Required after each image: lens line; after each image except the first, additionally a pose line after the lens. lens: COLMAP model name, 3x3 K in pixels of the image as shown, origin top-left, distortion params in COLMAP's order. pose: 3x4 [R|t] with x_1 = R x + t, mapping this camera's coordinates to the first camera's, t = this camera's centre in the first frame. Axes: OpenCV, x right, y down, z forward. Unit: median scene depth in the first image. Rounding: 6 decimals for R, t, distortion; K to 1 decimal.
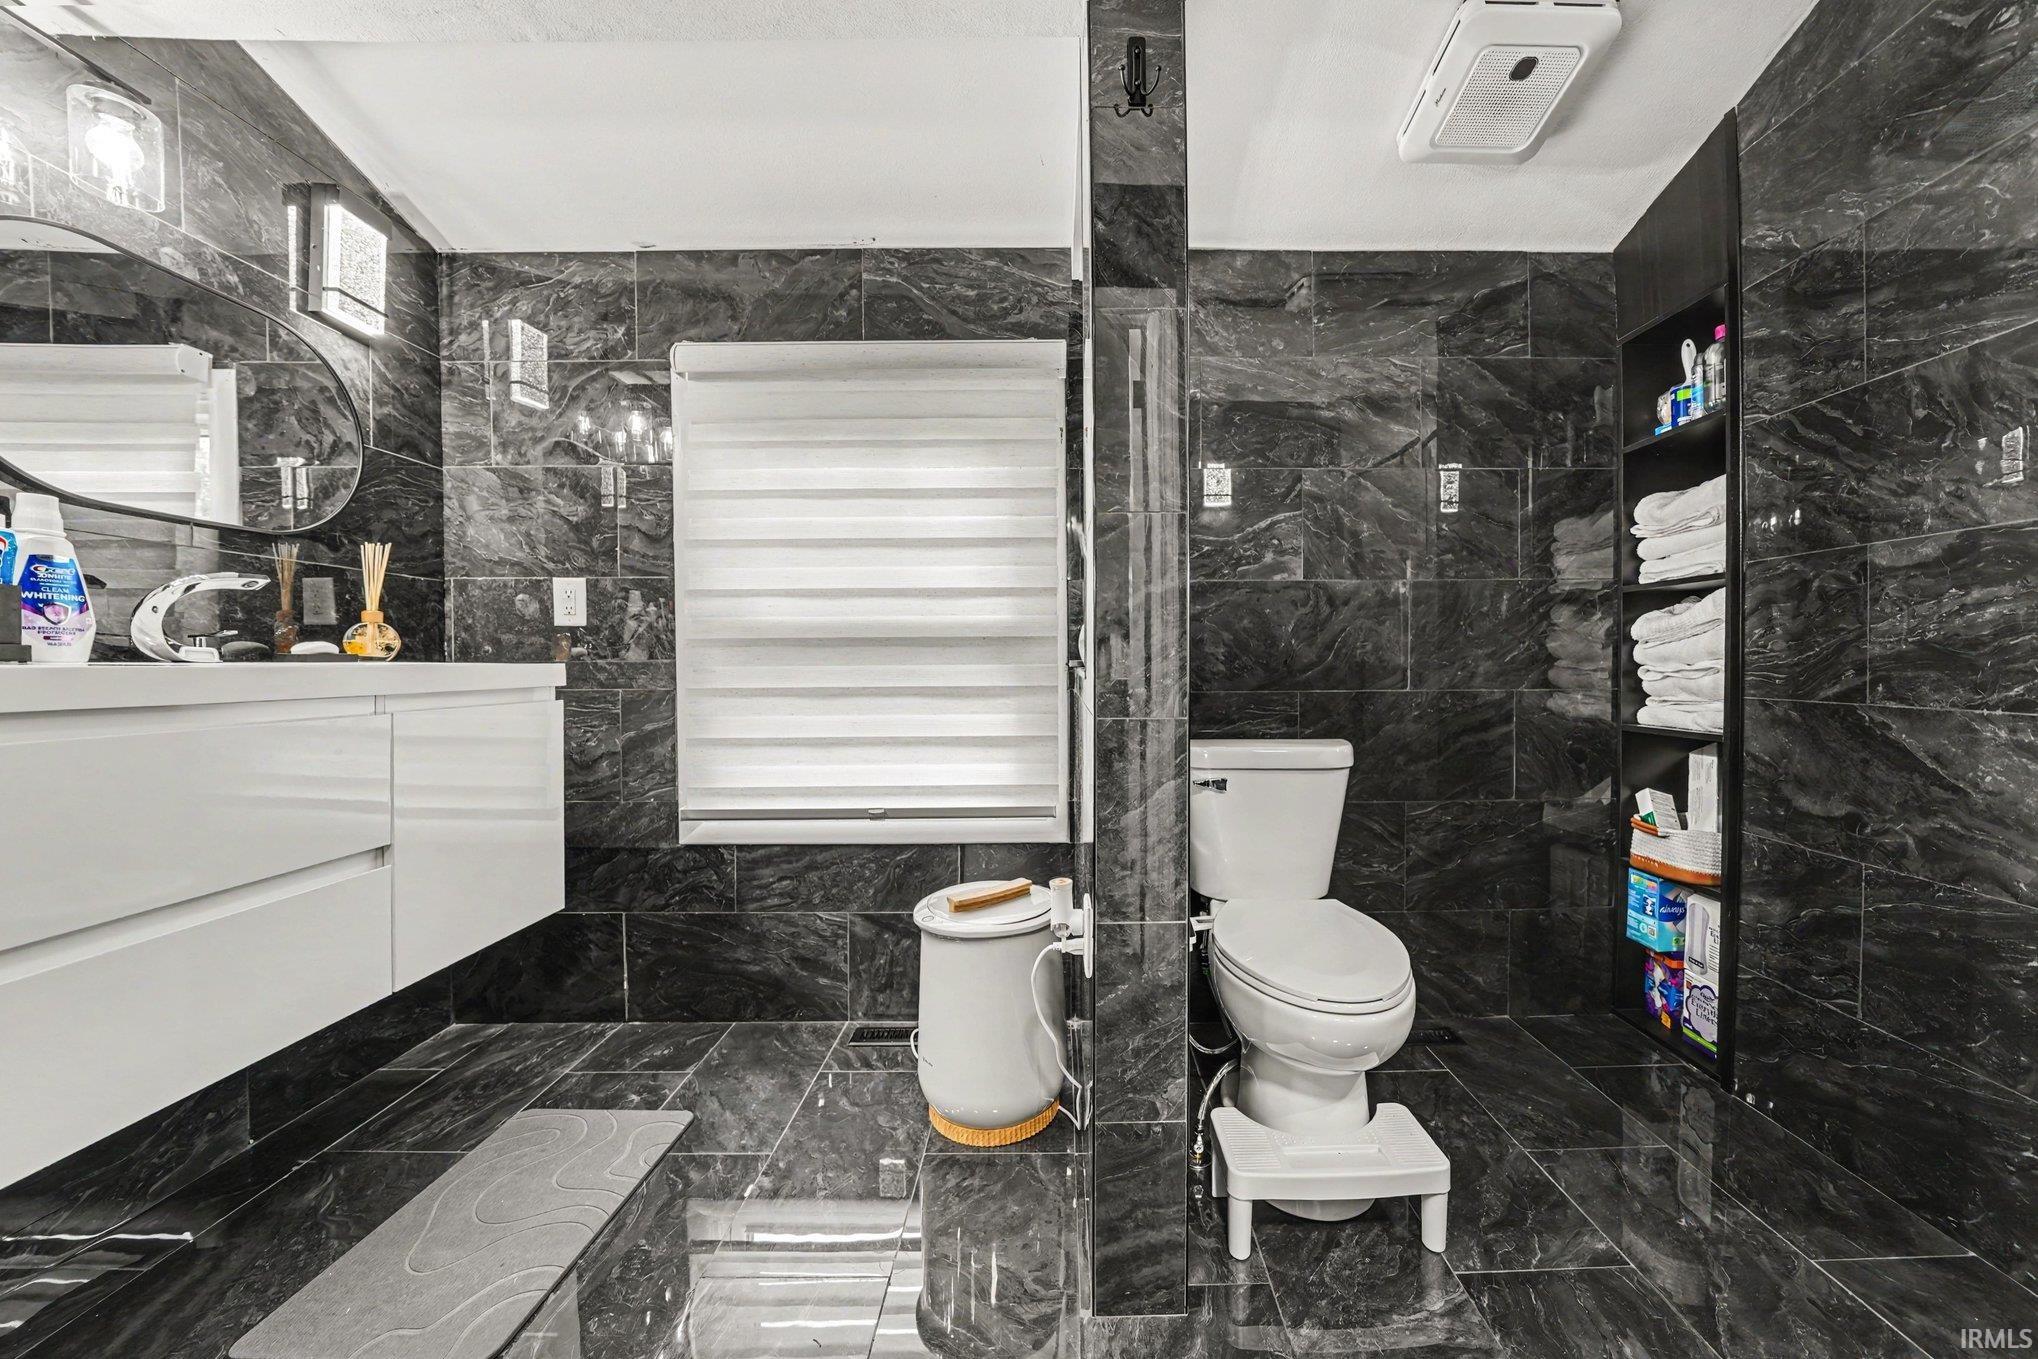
lens RADIAL K [[735.7, 0, 1027.3], [0, 735.7, 672.5], [0, 0, 1]] dist [-0.013138, -0.000205]
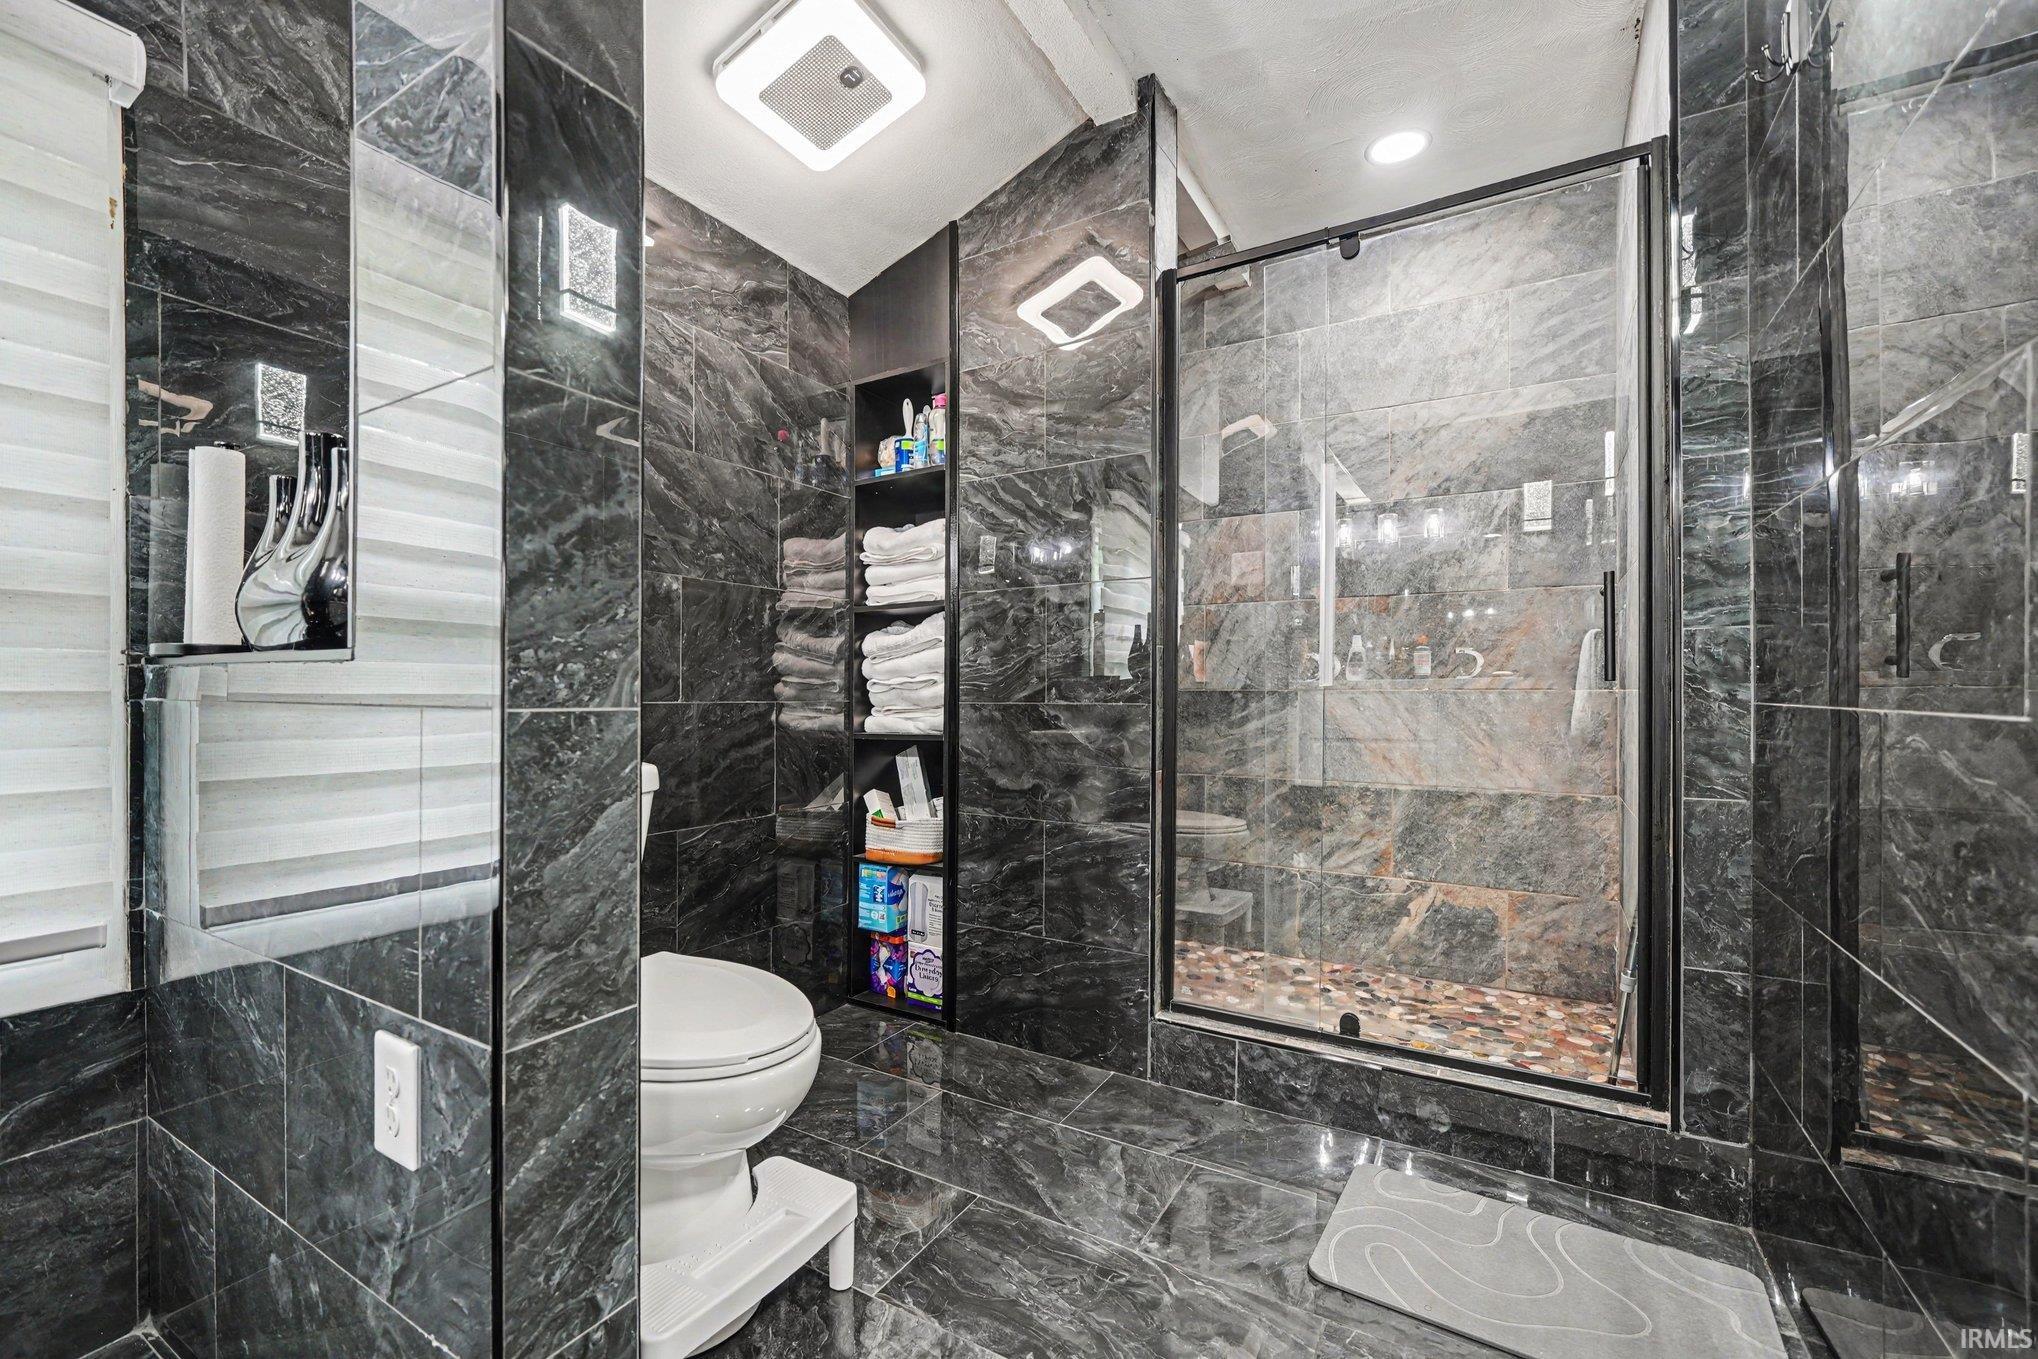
lens RADIAL K [[845.5, 0, 1025.7], [0, 845.5, 695.3], [0, 0, 1]] dist [0.000855, -0.000264]
pose [[0.502728, 0.009728, 0.864390, -0.164779], [0.000653, 0.999932, -0.011633, 0.033042], [-0.864444, 0.006413, 0.502688, 0.159962]]
